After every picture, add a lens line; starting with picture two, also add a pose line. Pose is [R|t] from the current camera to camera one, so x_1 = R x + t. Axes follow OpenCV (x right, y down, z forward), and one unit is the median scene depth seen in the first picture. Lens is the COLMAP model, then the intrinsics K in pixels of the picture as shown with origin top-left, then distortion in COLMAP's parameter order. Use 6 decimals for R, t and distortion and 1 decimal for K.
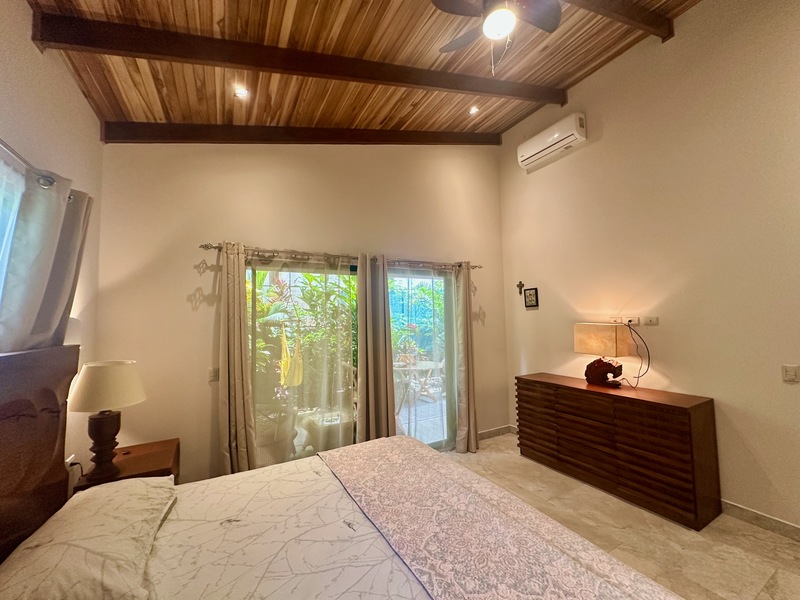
lens RADIAL K [[320.2, 0, 398.8], [0, 320.2, 300.3], [0, 0, 1]] dist [-0.005996, 0.002078]
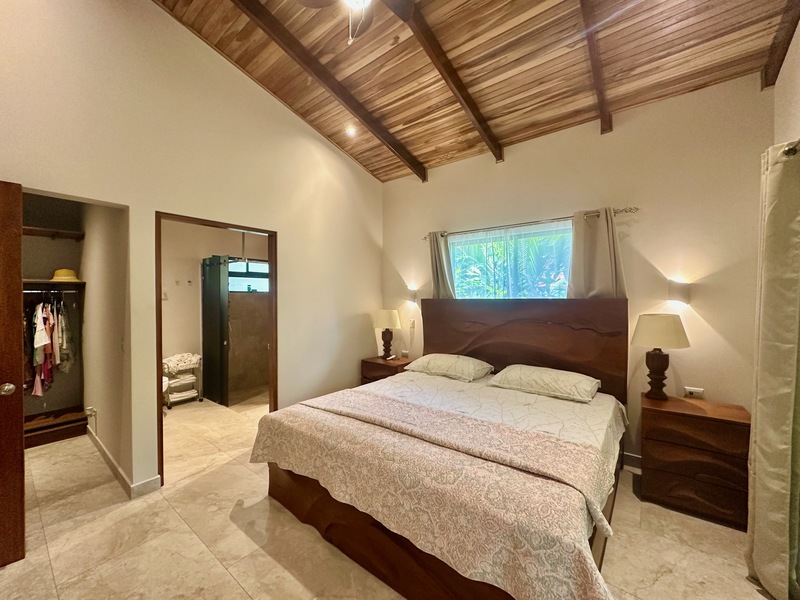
lens RADIAL K [[320.2, 0, 399.0], [0, 320.2, 301.2], [0, 0, 1]] dist [-0.005996, 0.002078]
pose [[-0.924011, 0.023559, -0.381639, 0.364867], [0.038801, 0.998725, -0.032293, 0.094744], [0.380392, -0.044647, -0.923747, 1.181036]]
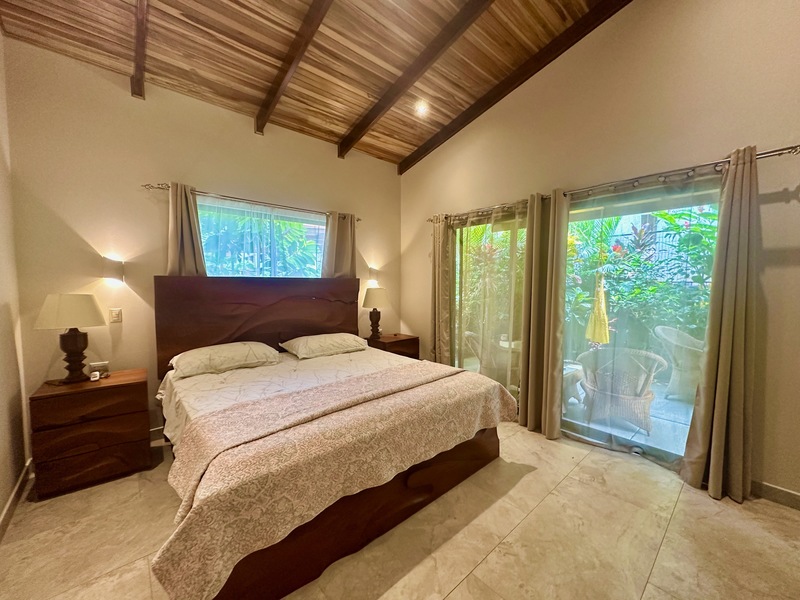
lens RADIAL K [[320.2, 0, 401.5], [0, 320.2, 301.7], [0, 0, 1]] dist [-0.005996, 0.002078]
pose [[0.219649, 0.075692, -0.972638, 0.809990], [0.045534, 0.995104, 0.087723, 0.070047], [0.974516, -0.063556, 0.215127, 0.460810]]
